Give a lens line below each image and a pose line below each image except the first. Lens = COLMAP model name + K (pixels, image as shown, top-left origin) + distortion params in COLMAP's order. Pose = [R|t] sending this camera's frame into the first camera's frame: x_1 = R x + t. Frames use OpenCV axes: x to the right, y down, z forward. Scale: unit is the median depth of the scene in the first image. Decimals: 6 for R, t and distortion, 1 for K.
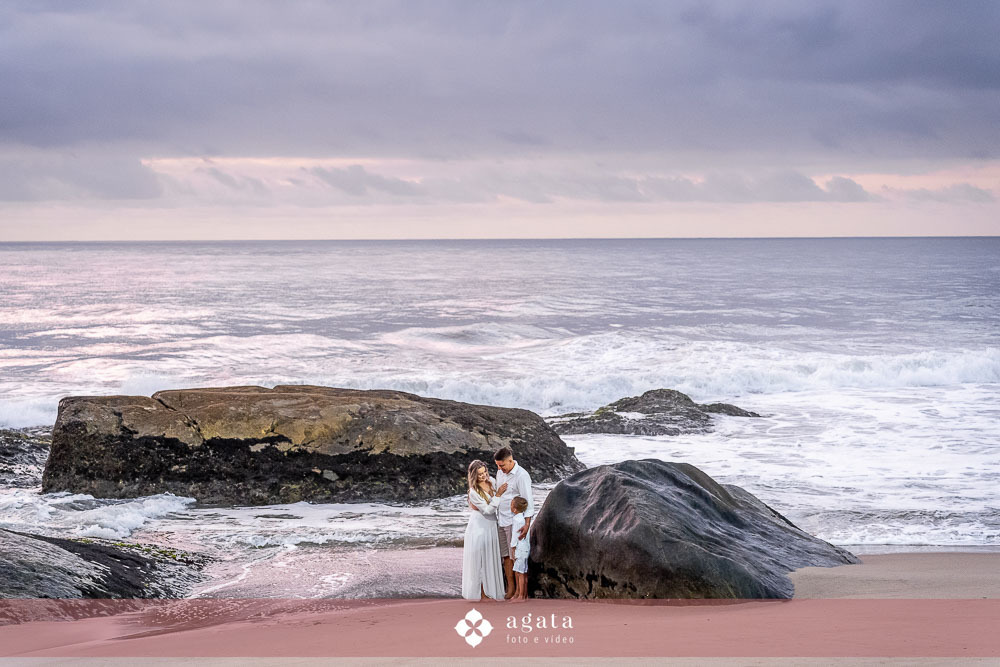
lens RADIAL K [[2344.7, 0, 503.2], [0, 2344.7, 328.4], [0, 0, 1]] dist [-0.033905, 0.000000]
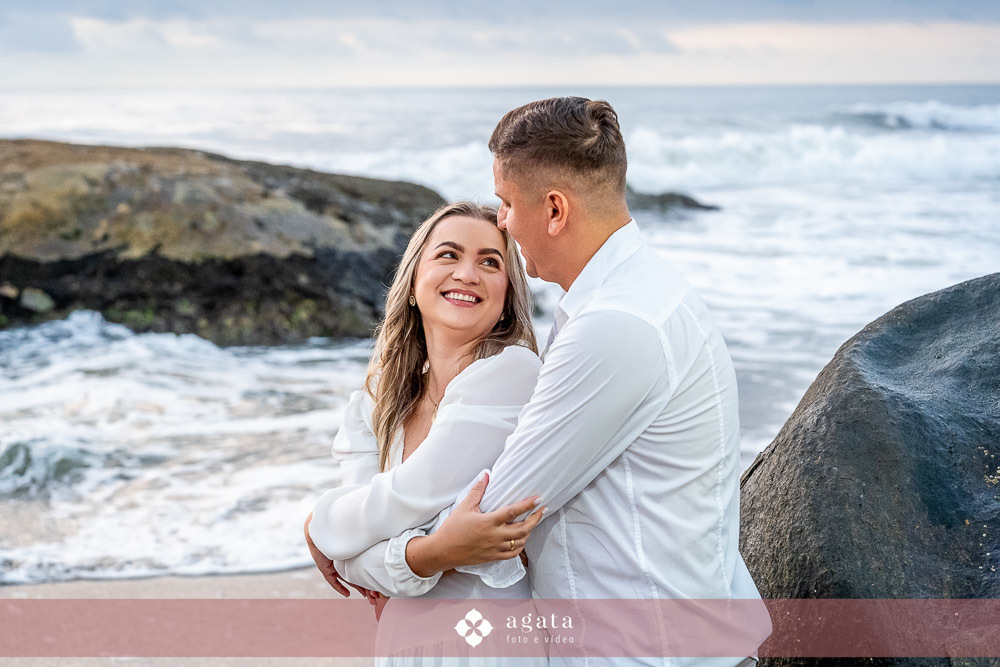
lens RADIAL K [[1754.6, 0, 492.7], [0, 1754.6, 333.7], [0, 0, 1]] dist [-0.047139, 0.000000]
pose [[0.997187, -0.009629, 0.074328, -0.004755], [0.003011, 0.996060, 0.088631, 0.036168], [-0.074888, -0.088158, 0.993287, 0.607451]]
